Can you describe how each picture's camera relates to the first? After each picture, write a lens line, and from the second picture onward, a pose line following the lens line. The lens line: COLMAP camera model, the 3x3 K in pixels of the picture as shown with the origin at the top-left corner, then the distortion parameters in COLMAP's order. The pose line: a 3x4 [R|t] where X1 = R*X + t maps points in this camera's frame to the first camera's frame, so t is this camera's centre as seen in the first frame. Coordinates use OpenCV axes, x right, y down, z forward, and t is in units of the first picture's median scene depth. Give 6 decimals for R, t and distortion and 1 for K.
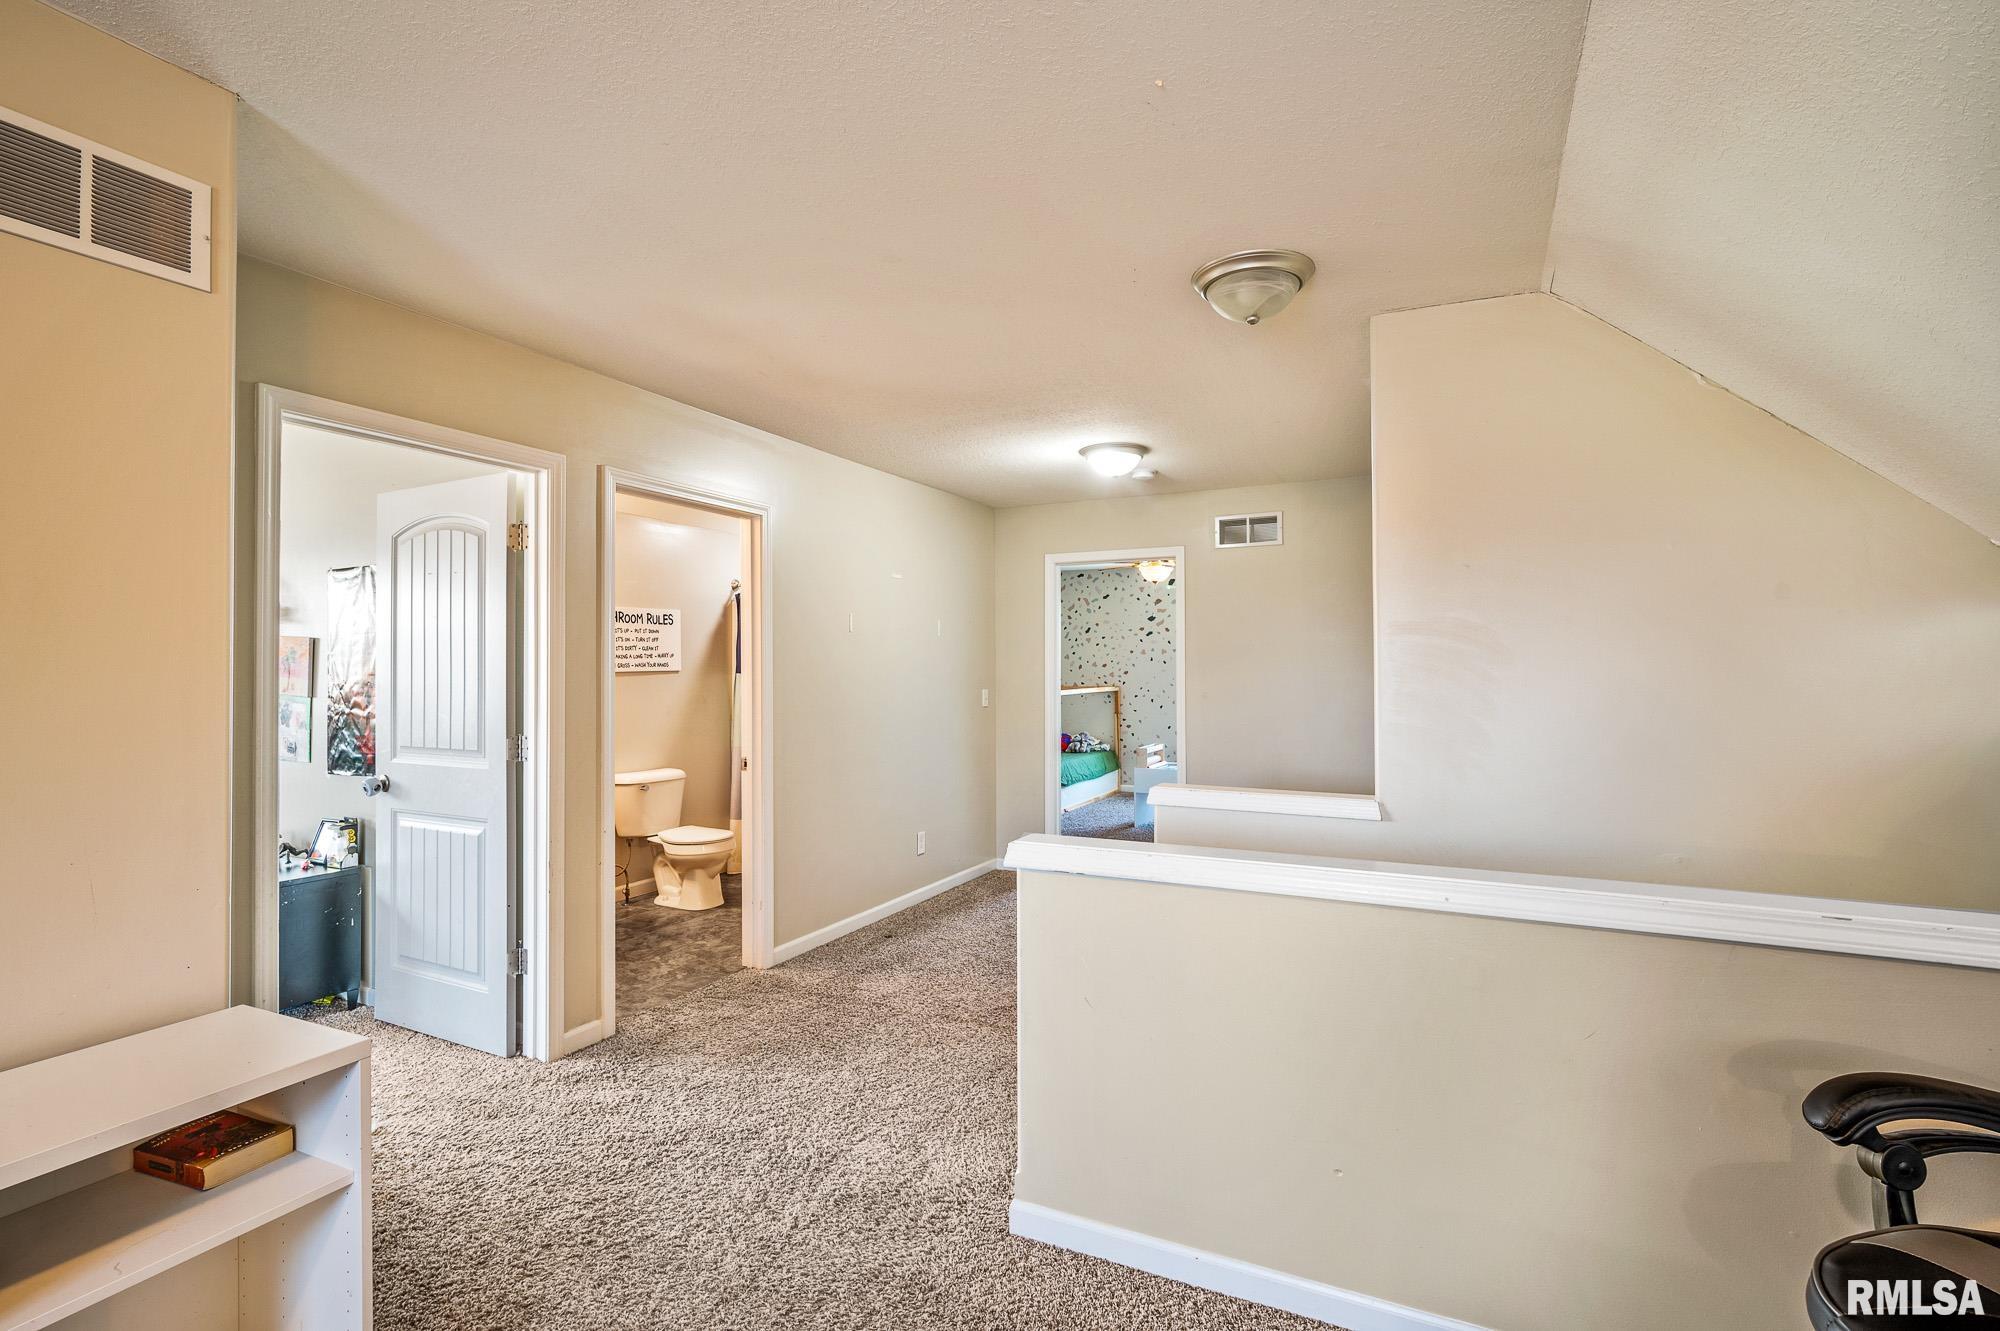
lens RADIAL K [[933.8, 0, 1019.6], [0, 933.8, 656.7], [0, 0, 1]] dist [0.001471, 0.000048]
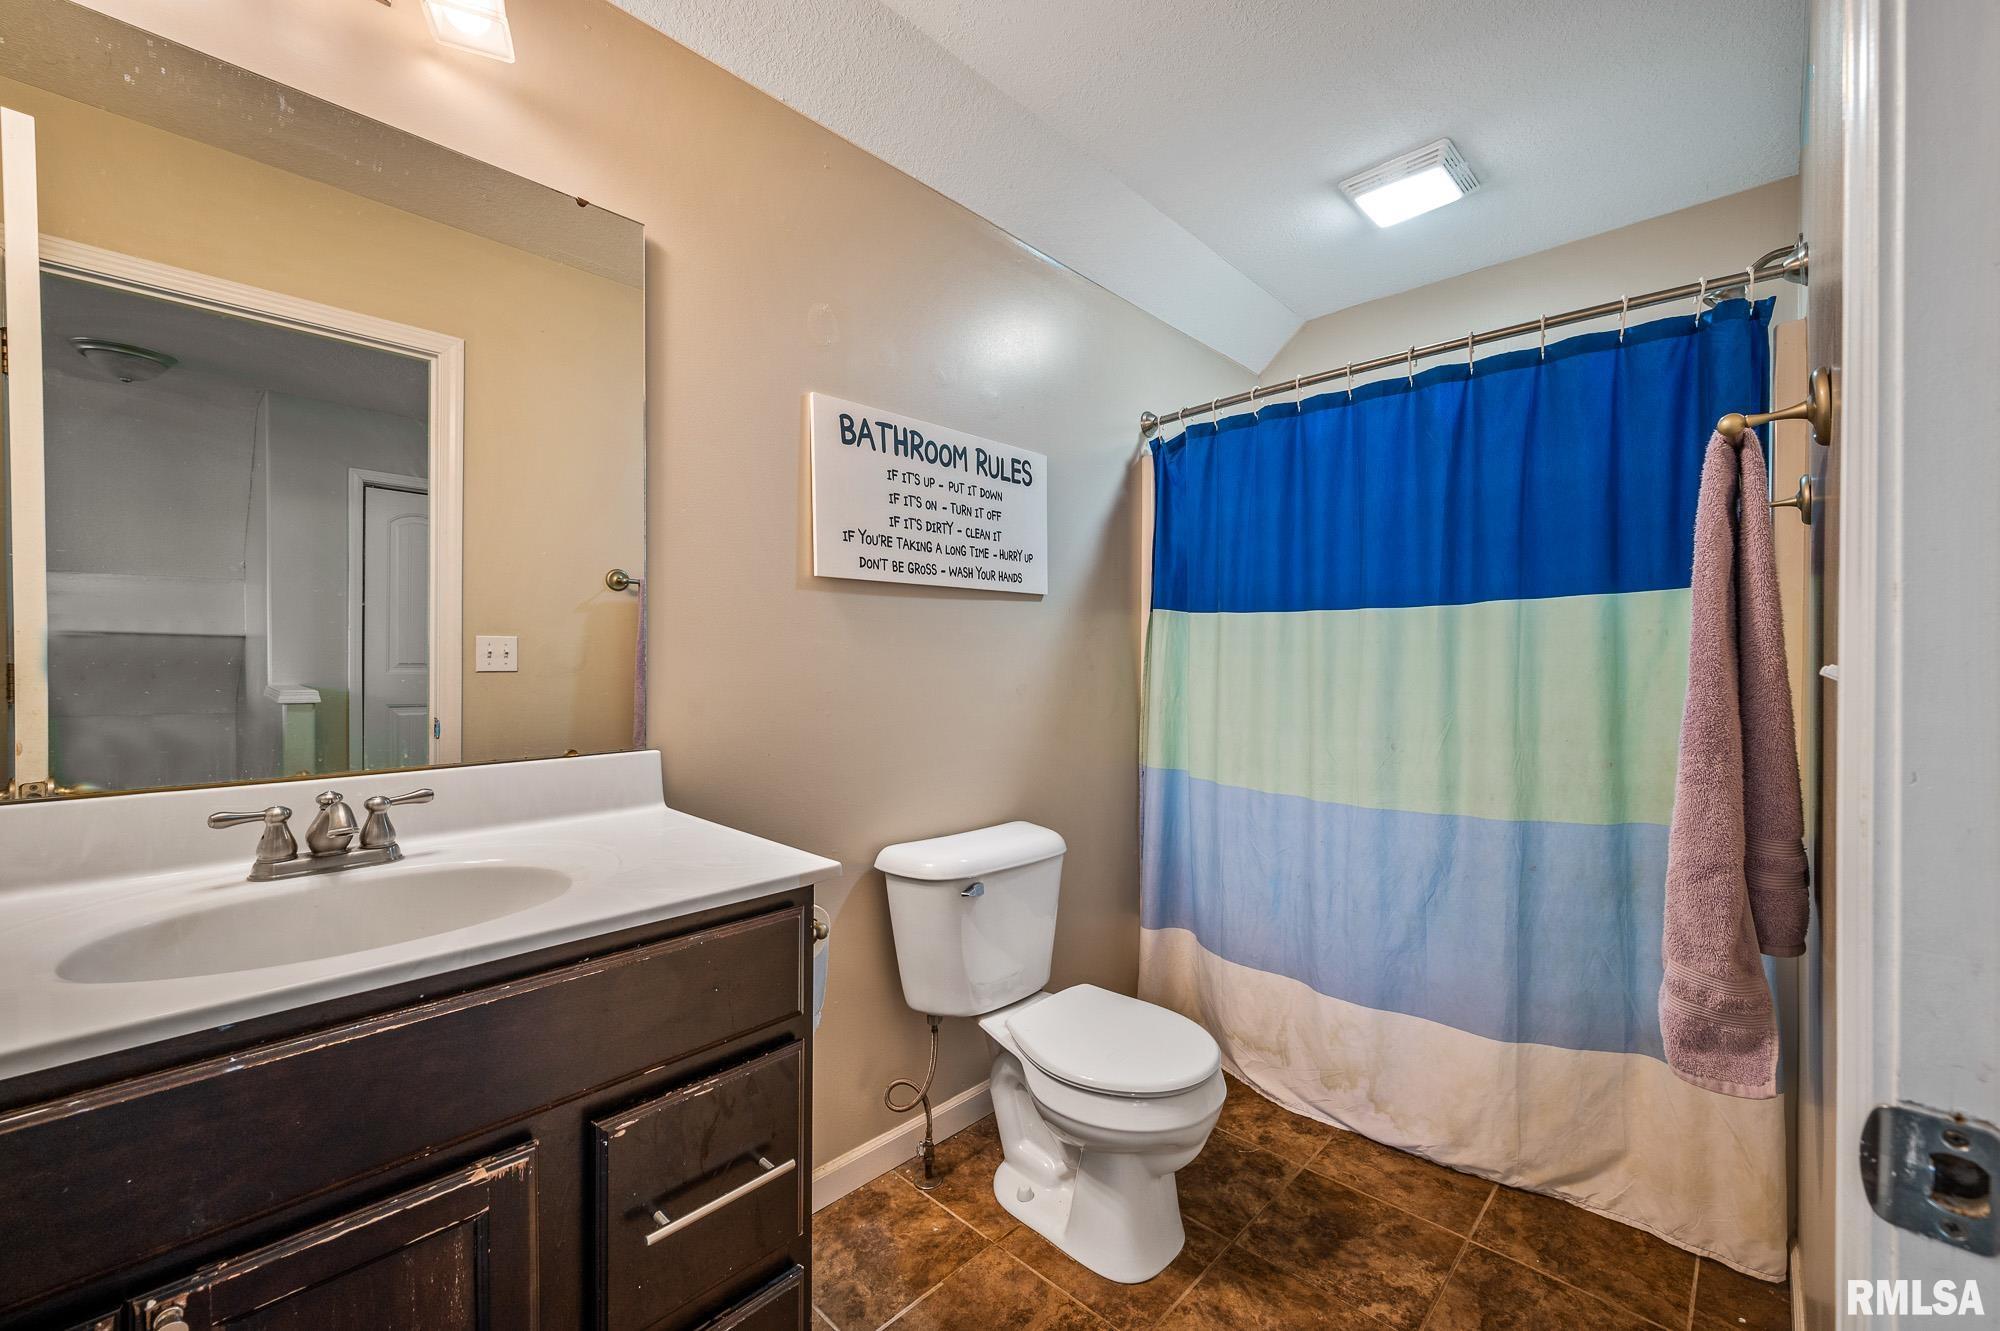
lens RADIAL K [[789.0, 0, 993.0], [0, 789.0, 676.7], [0, 0, 1]] dist [0.000768, 0.000067]
pose [[0.945157, 0.019083, -0.326058, -0.278733], [-0.007208, 0.999267, 0.037592, 0.040707], [0.326537, -0.033180, 0.944602, 0.675499]]
